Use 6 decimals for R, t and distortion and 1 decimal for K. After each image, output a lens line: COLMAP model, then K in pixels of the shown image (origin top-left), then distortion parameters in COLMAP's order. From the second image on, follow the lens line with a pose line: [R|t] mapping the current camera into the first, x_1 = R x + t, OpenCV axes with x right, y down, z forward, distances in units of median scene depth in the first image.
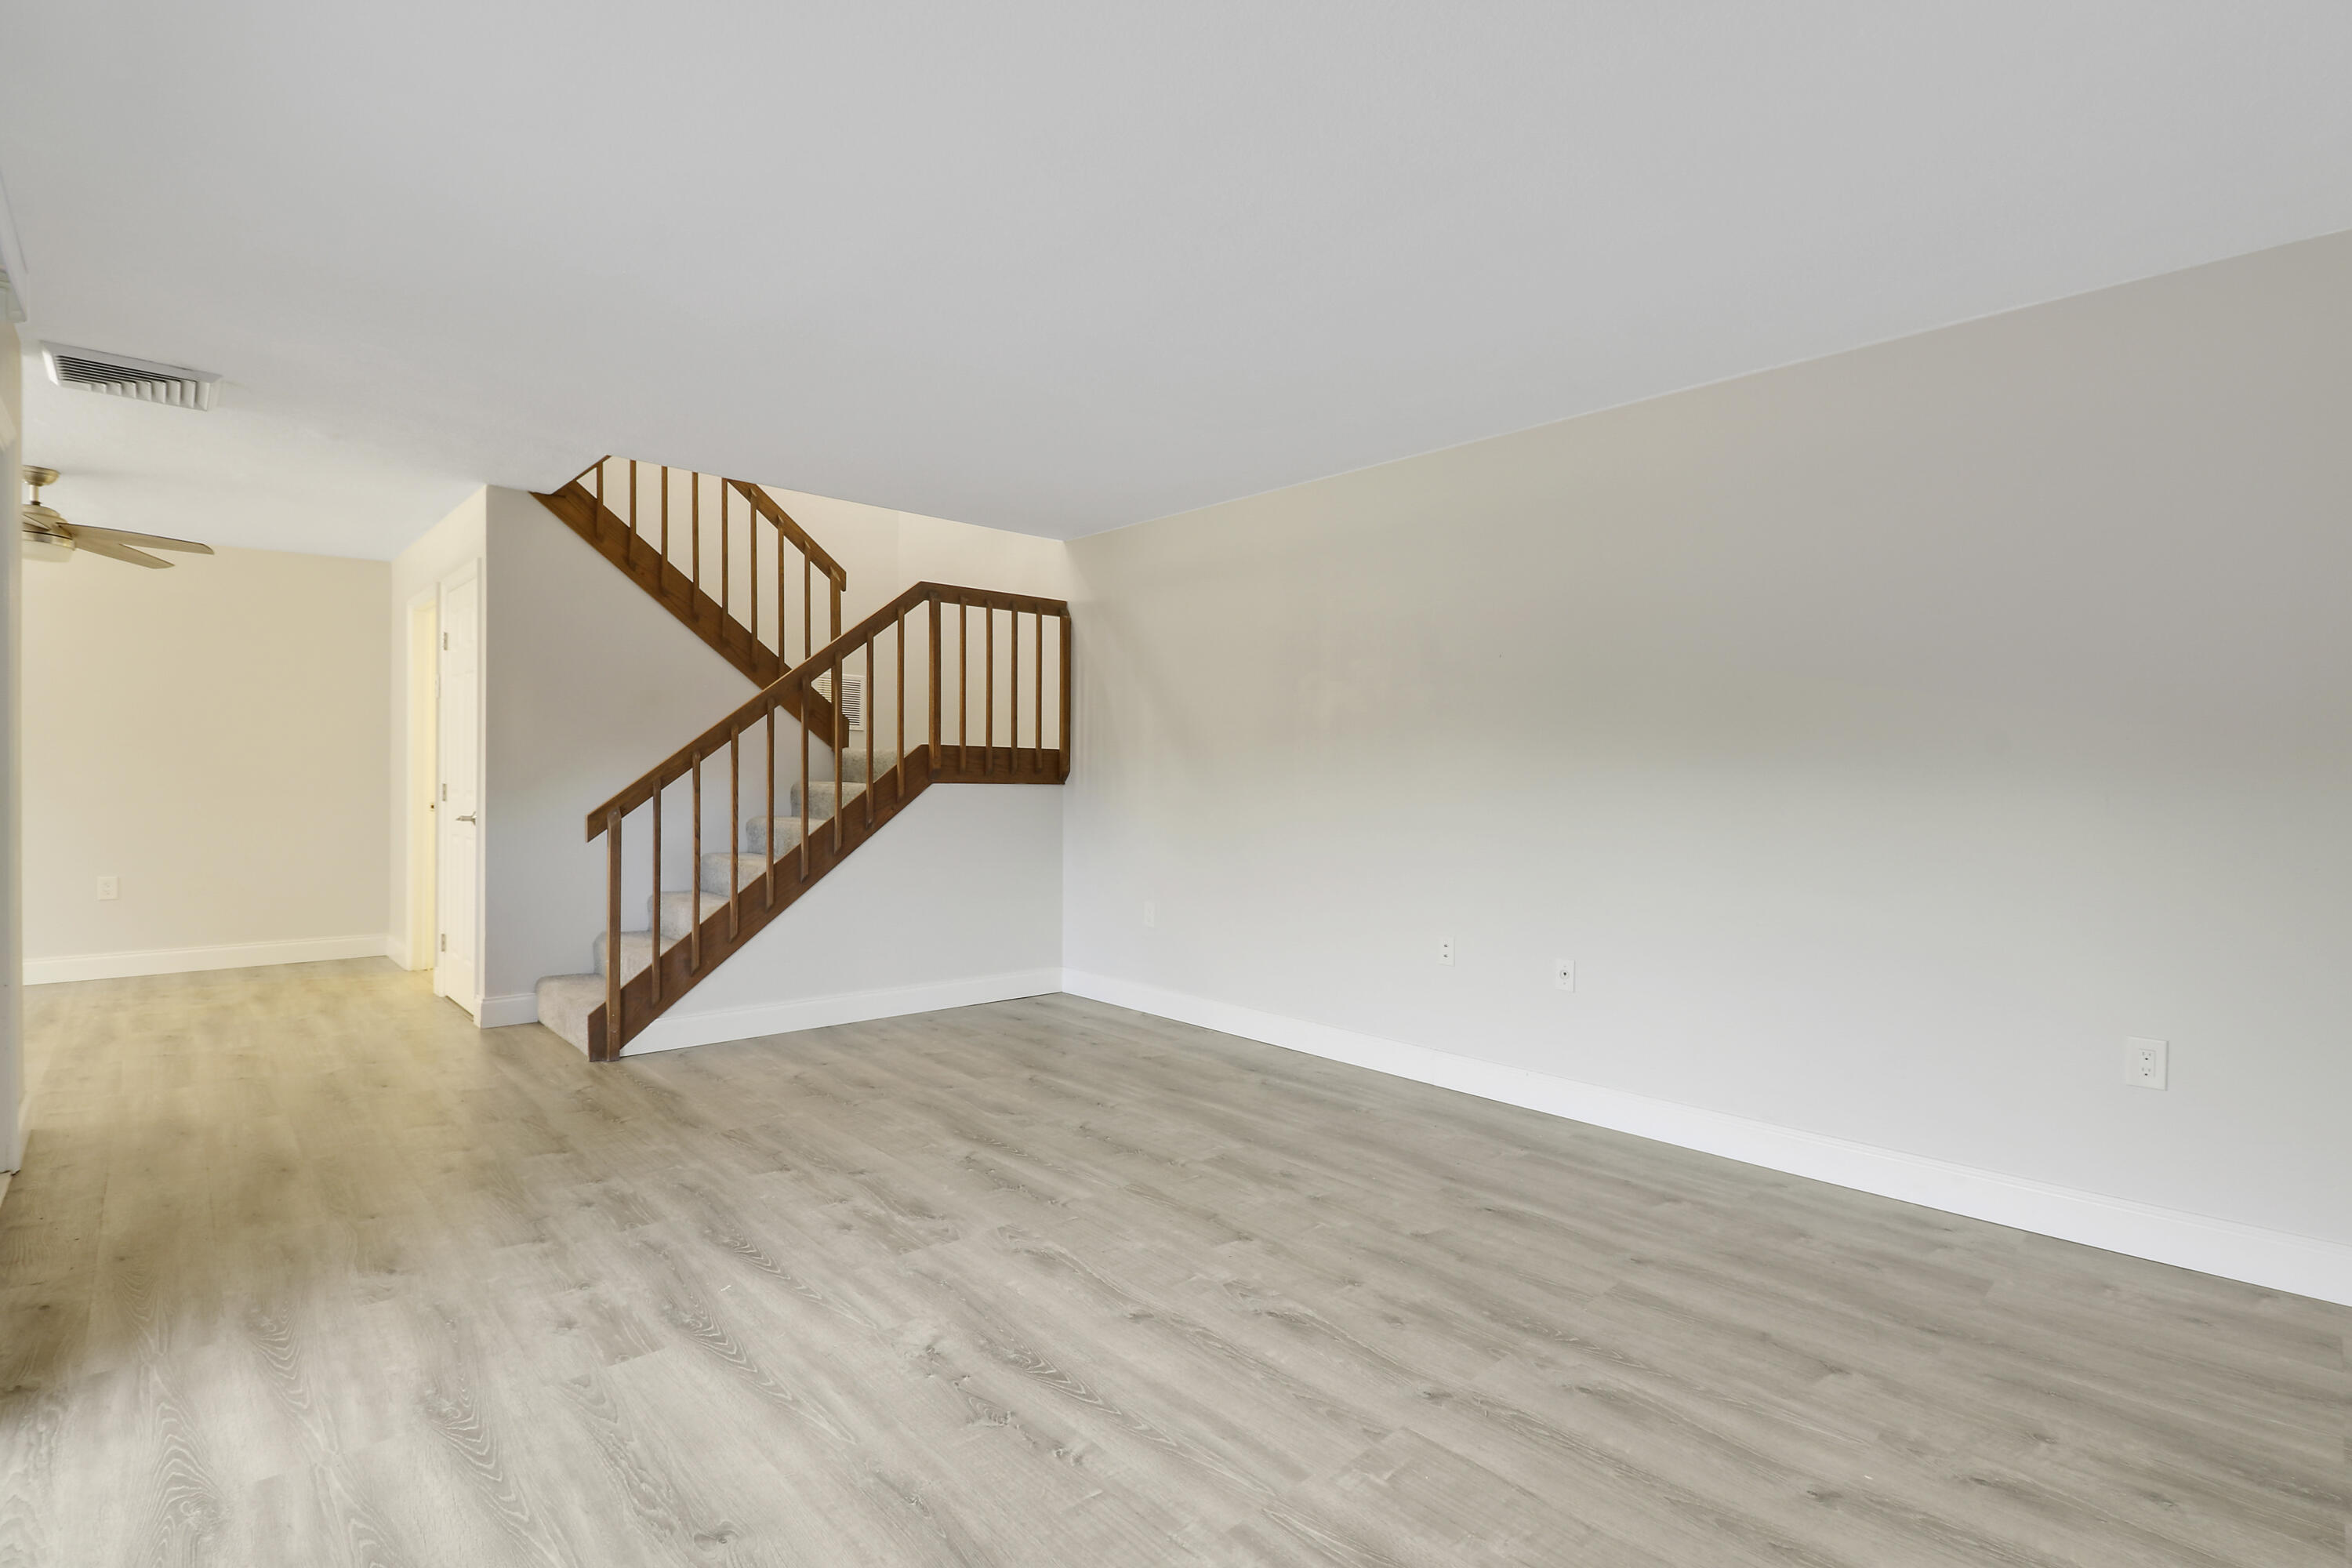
lens RADIAL K [[1112.2, 0, 1186.7], [0, 1112.2, 794.7], [0, 0, 1]] dist [0.011613, -0.004136]
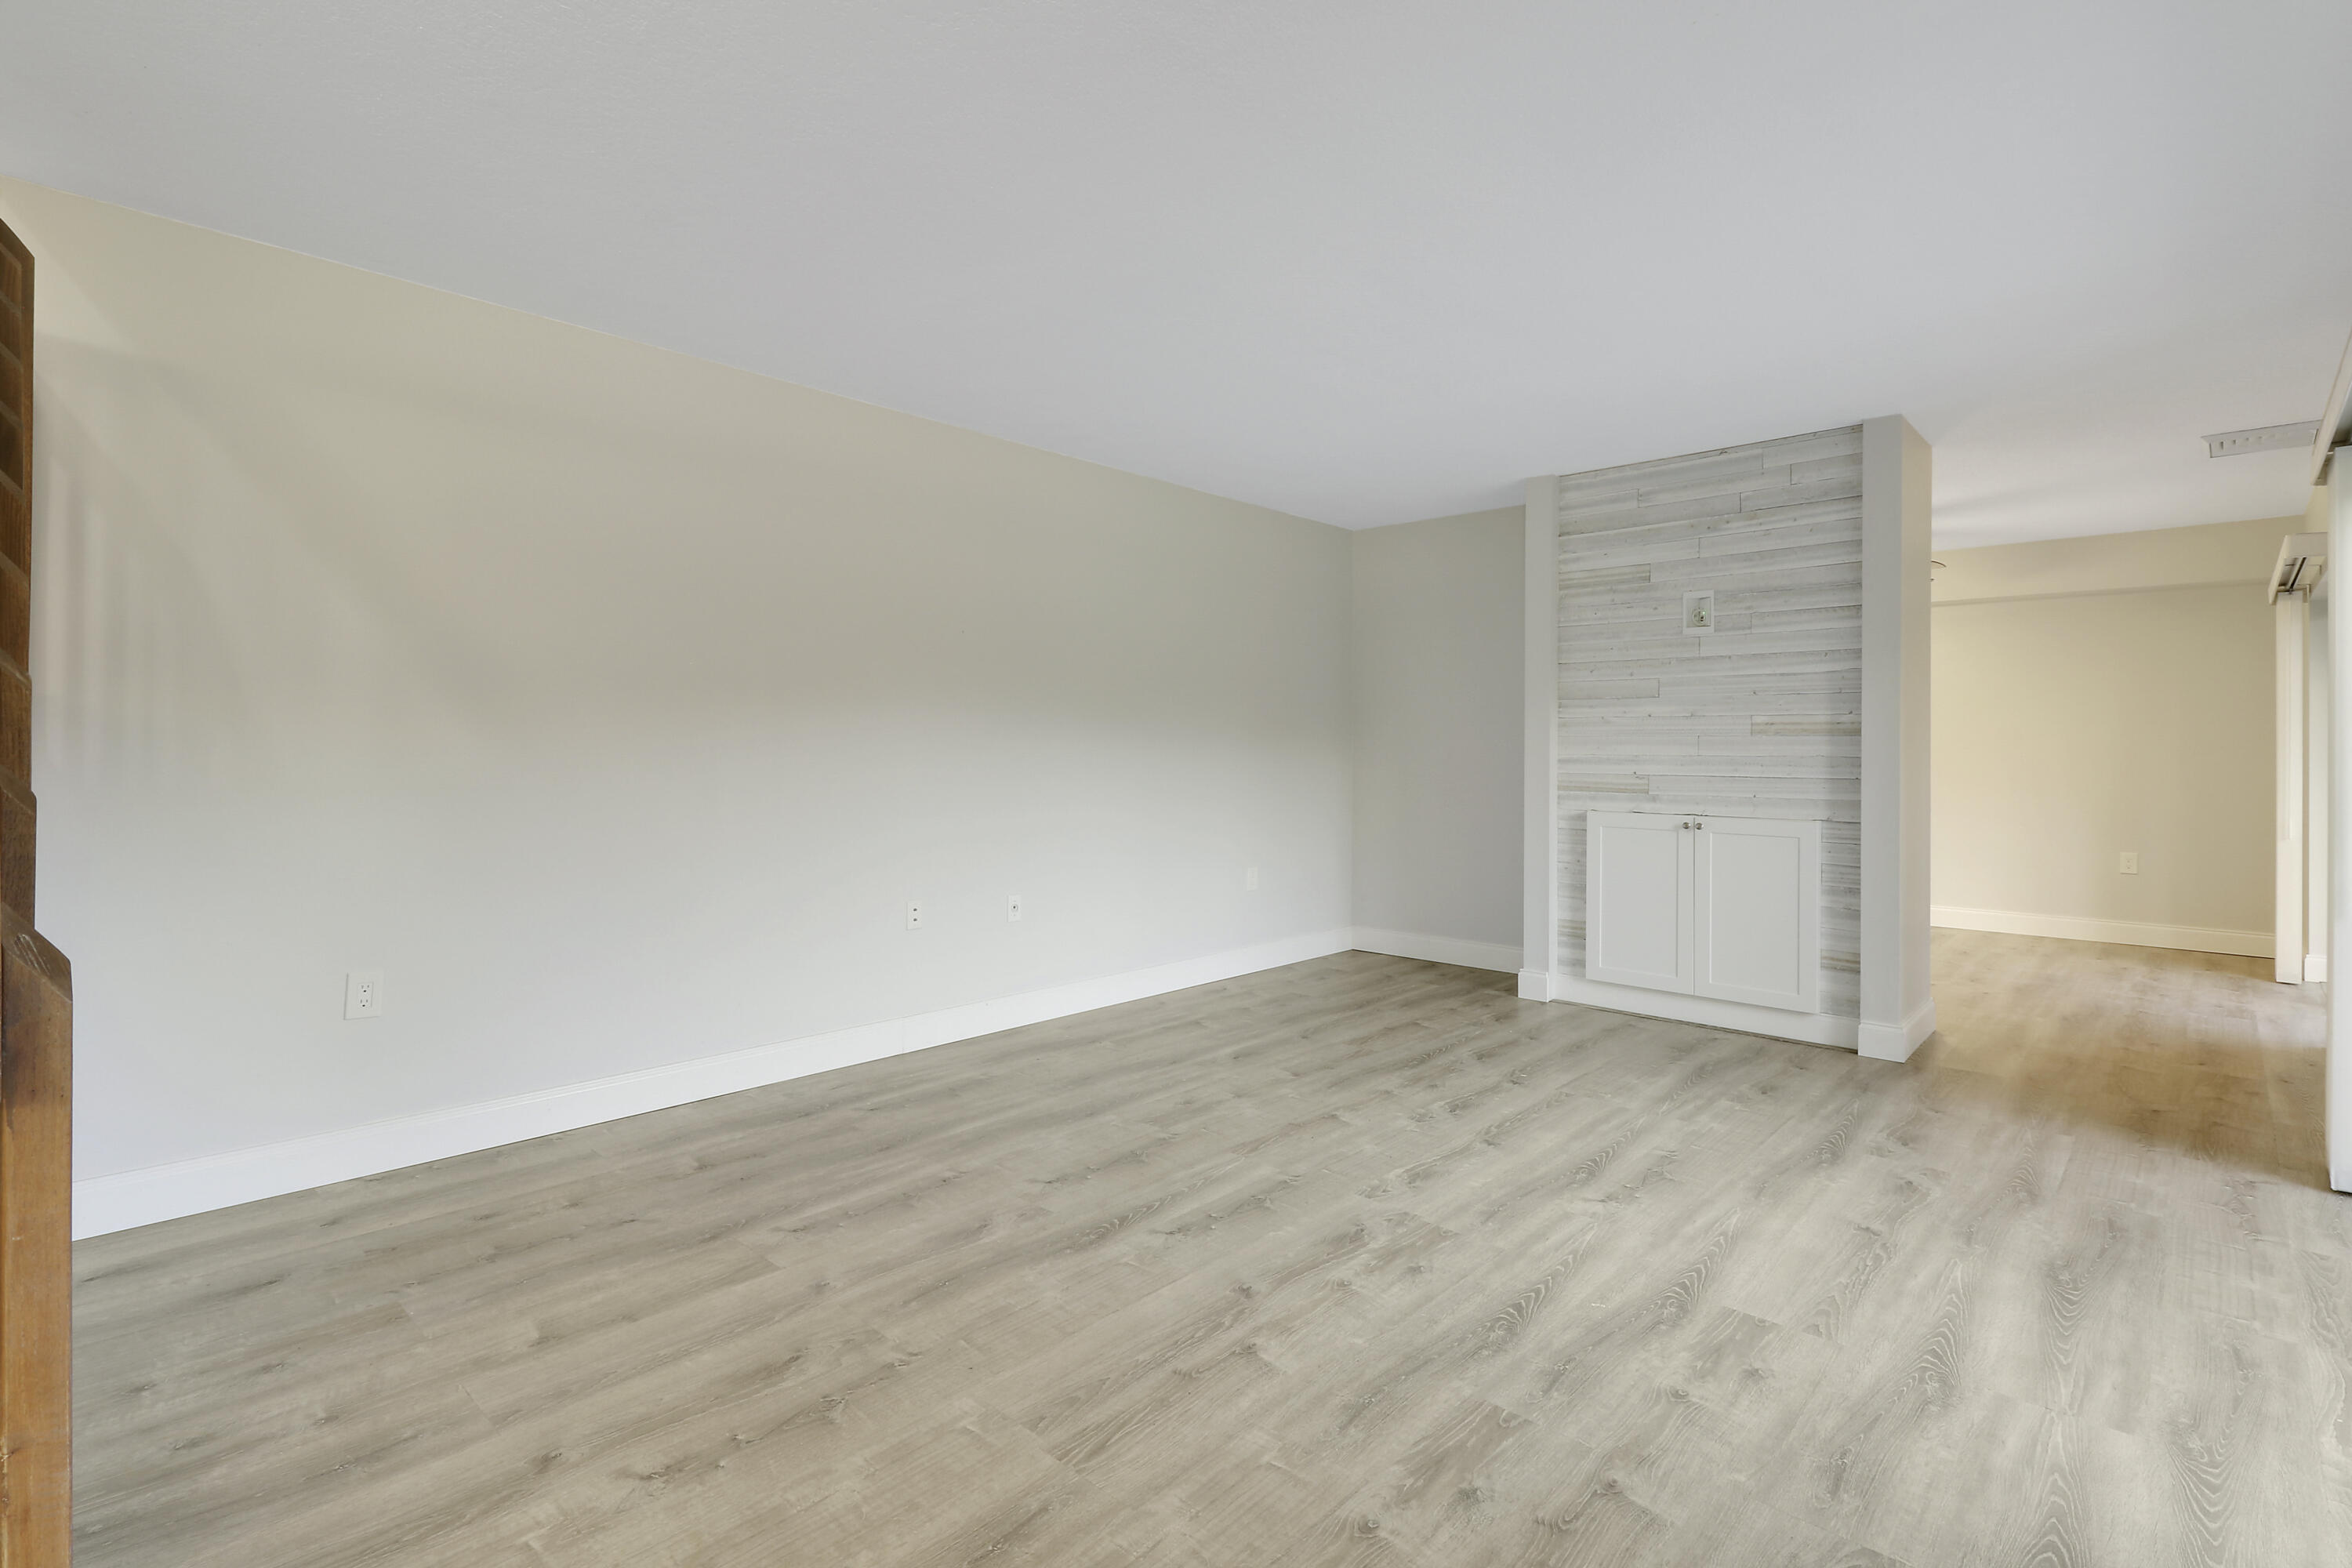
lens RADIAL K [[1112.2, 0, 1172.8], [0, 1112.2, 763.8], [0, 0, 1]] dist [0.011613, -0.004136]
pose [[-0.070650, -0.024673, 0.997196, -1.111328], [0.009332, 0.999634, 0.025395, -0.023046], [-0.997458, 0.011100, -0.070394, 1.214366]]
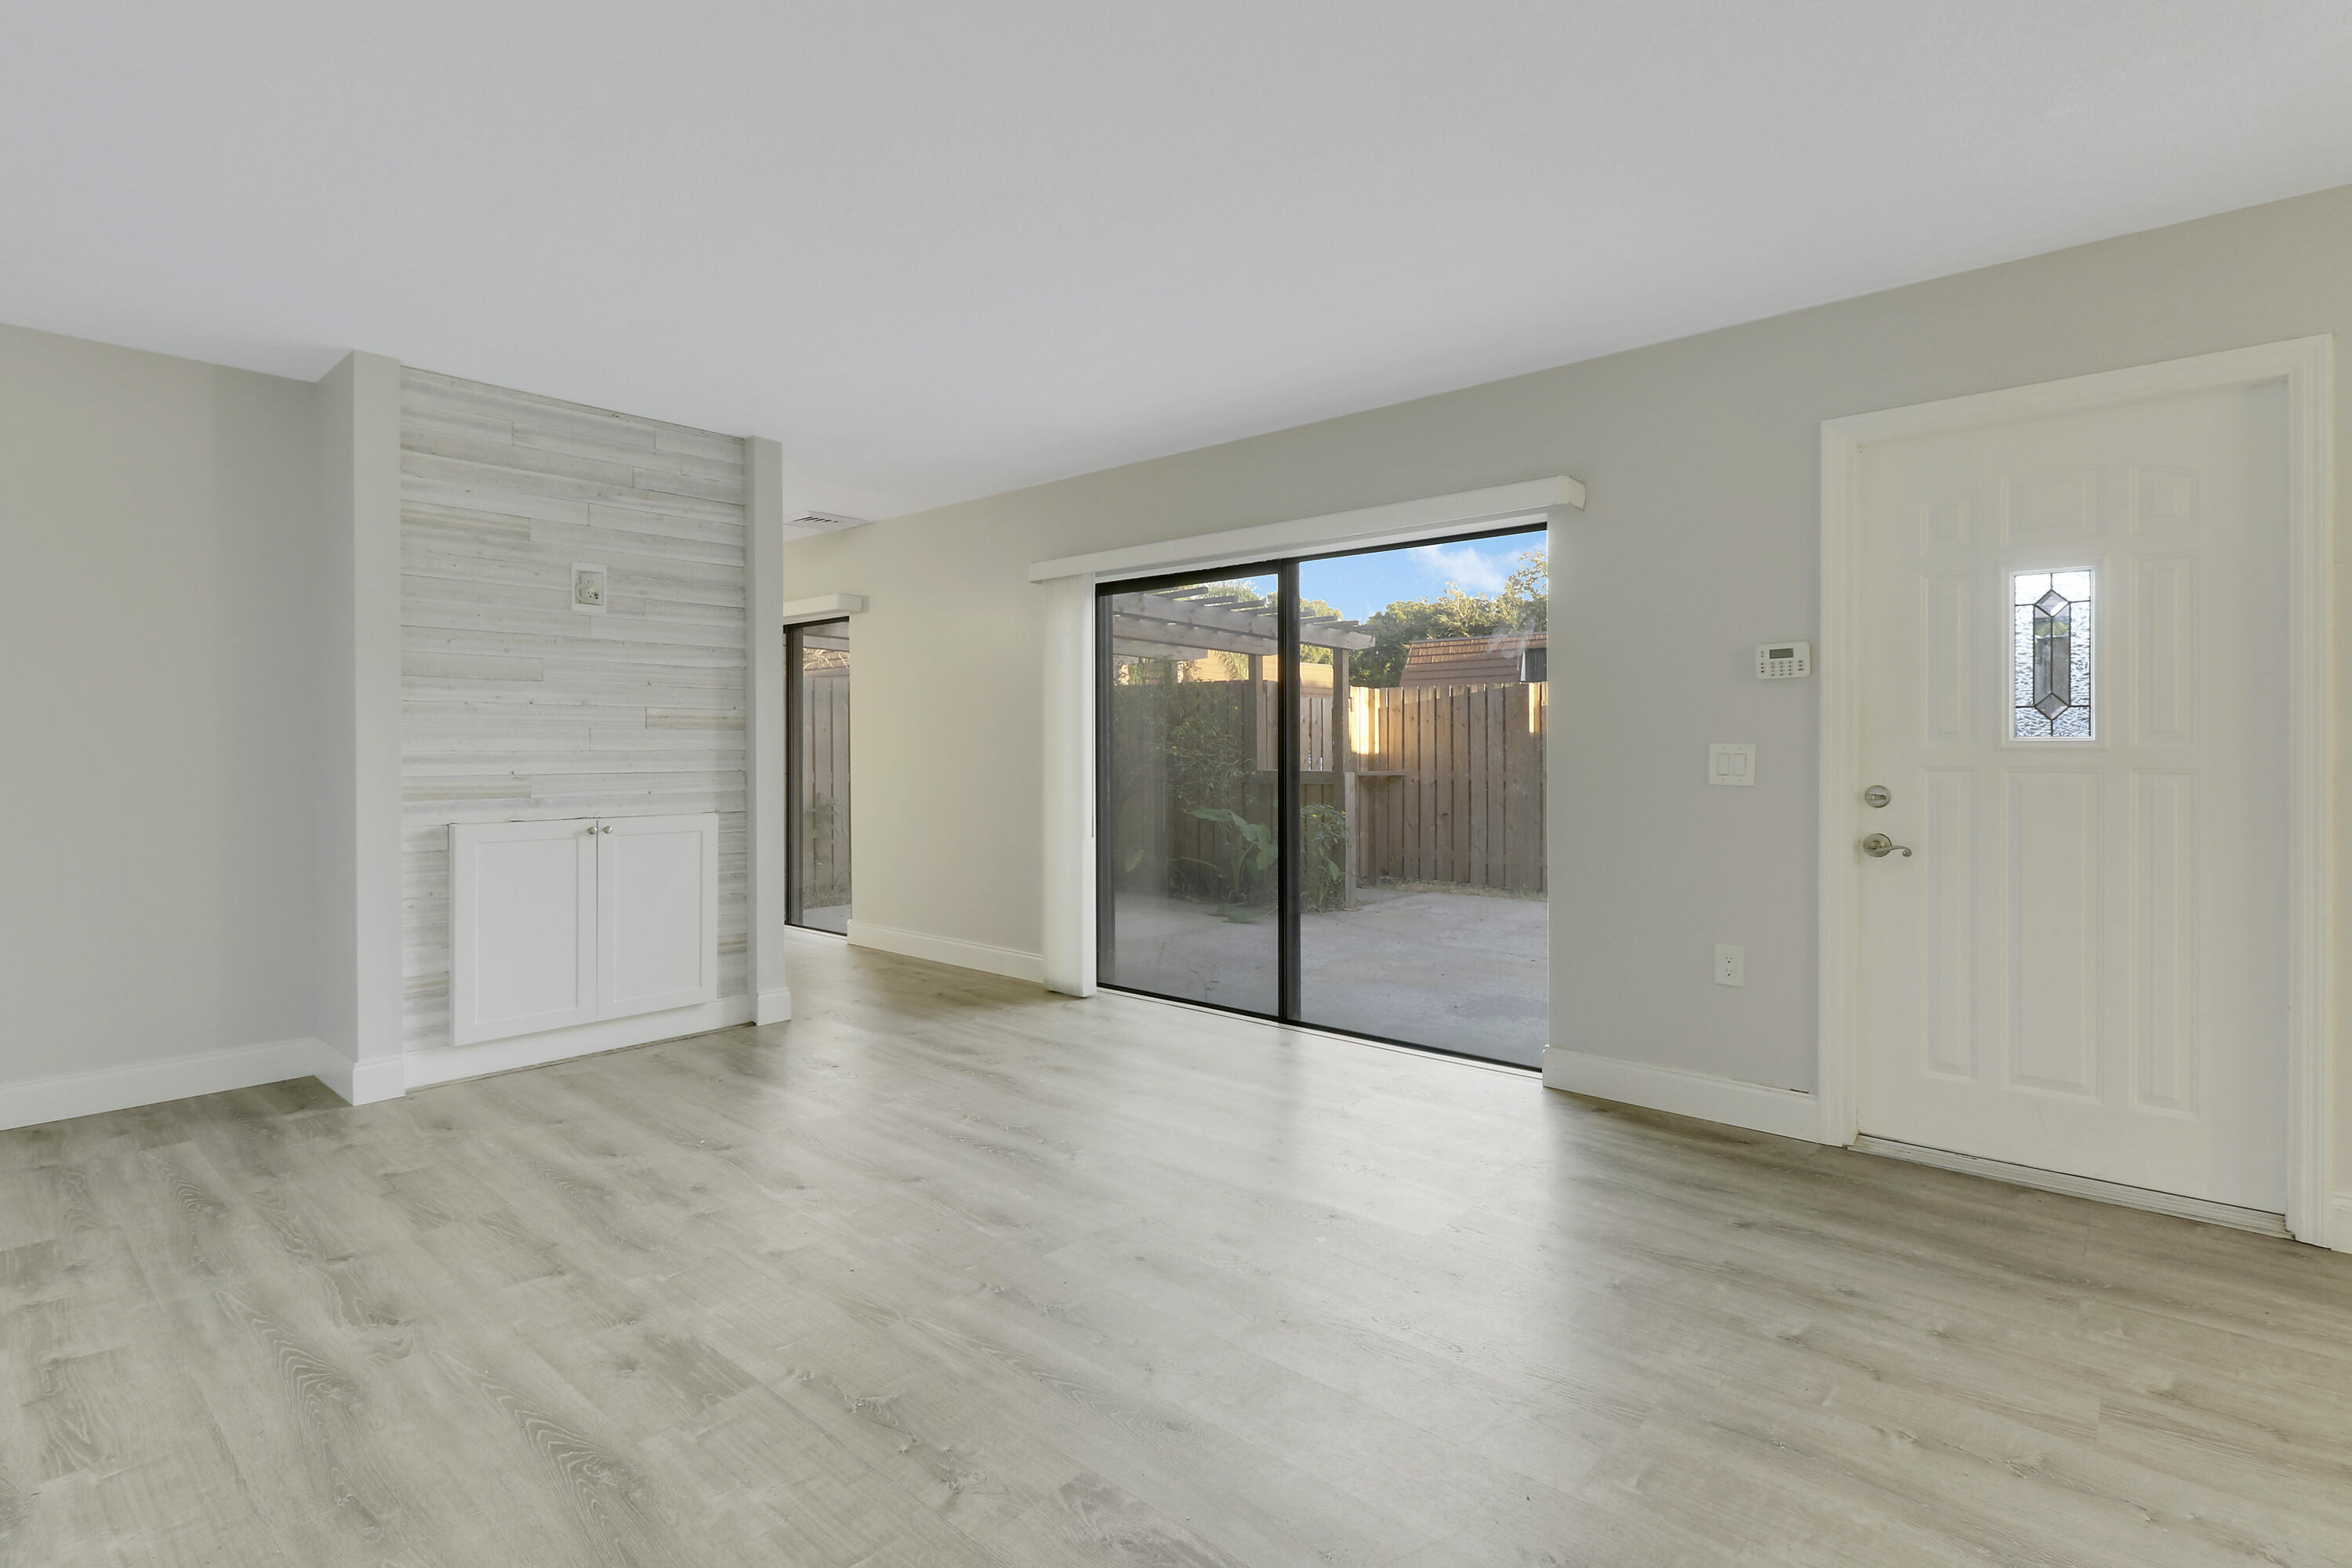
lens RADIAL K [[1112.2, 0, 1192.5], [0, 1112.2, 776.9], [0, 0, 1]] dist [0.011613, -0.004136]
pose [[-0.994408, -0.009274, -0.105199, -0.176214], [-0.014018, 0.998913, 0.044449, -0.027427], [0.104672, 0.045675, -0.993457, 1.838680]]
